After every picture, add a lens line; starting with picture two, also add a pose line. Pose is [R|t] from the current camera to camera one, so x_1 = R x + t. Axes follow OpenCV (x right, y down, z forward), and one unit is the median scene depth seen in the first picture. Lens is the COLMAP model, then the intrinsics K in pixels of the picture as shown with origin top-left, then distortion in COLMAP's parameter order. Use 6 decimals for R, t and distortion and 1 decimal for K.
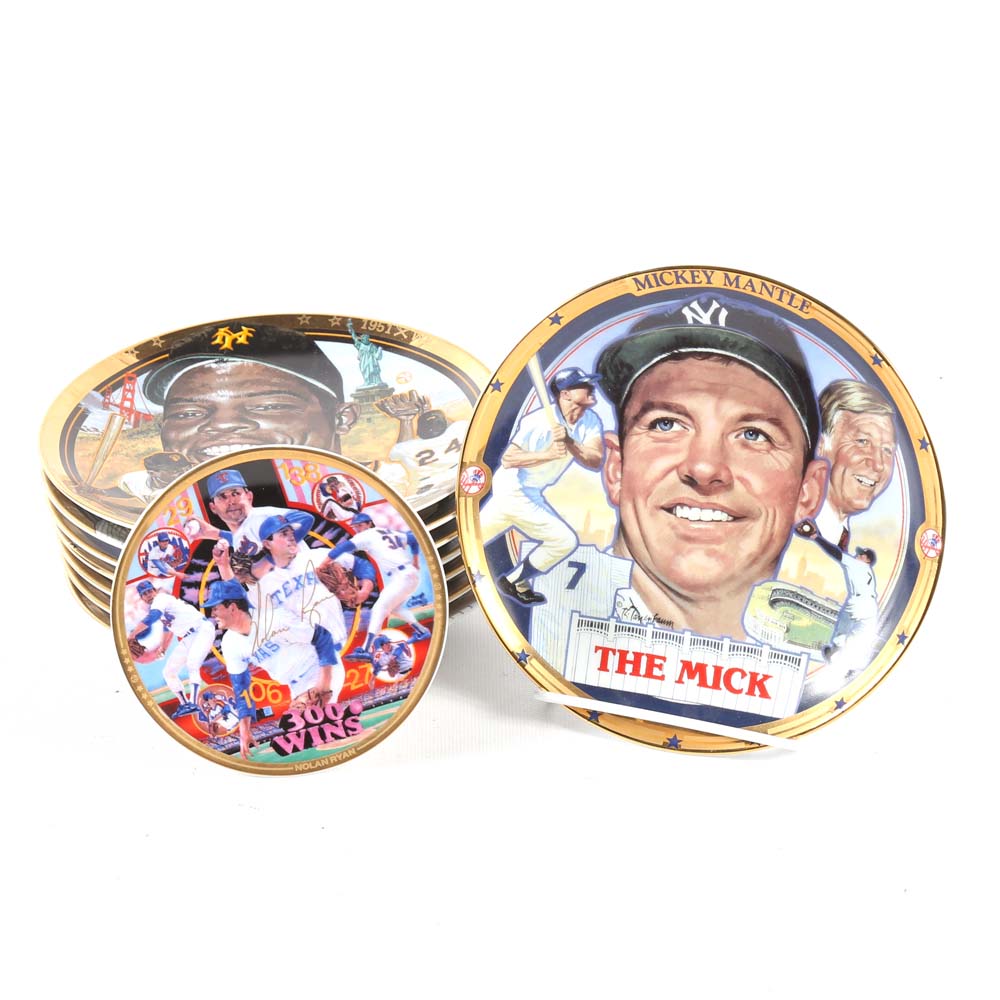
lens RADIAL K [[3383.8, 0, 498.6], [0, 3383.8, 498.1], [0, 0, 1]] dist [0.145585, 0.000000]
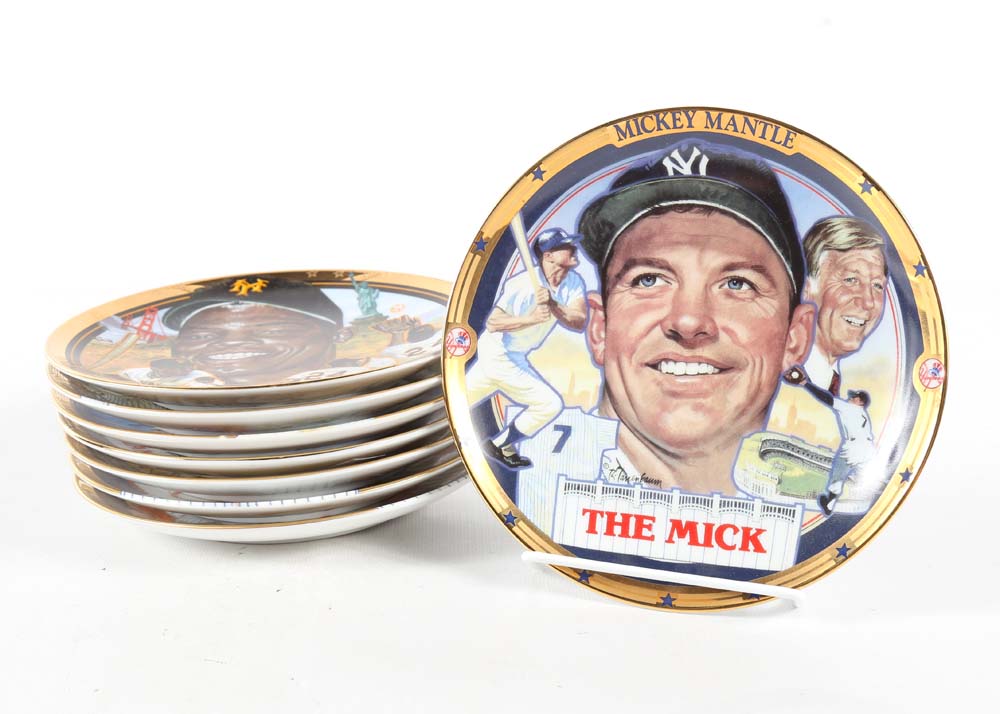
lens RADIAL K [[1484.0, 0, 500.9], [0, 1484.0, 346.6], [0, 0, 1]] dist [0.014108, 0.000000]
pose [[0.999806, -0.010293, 0.016794, -0.002208], [0.014018, 0.970781, -0.239559, 0.096975], [-0.013837, 0.239748, 0.970736, 0.540332]]
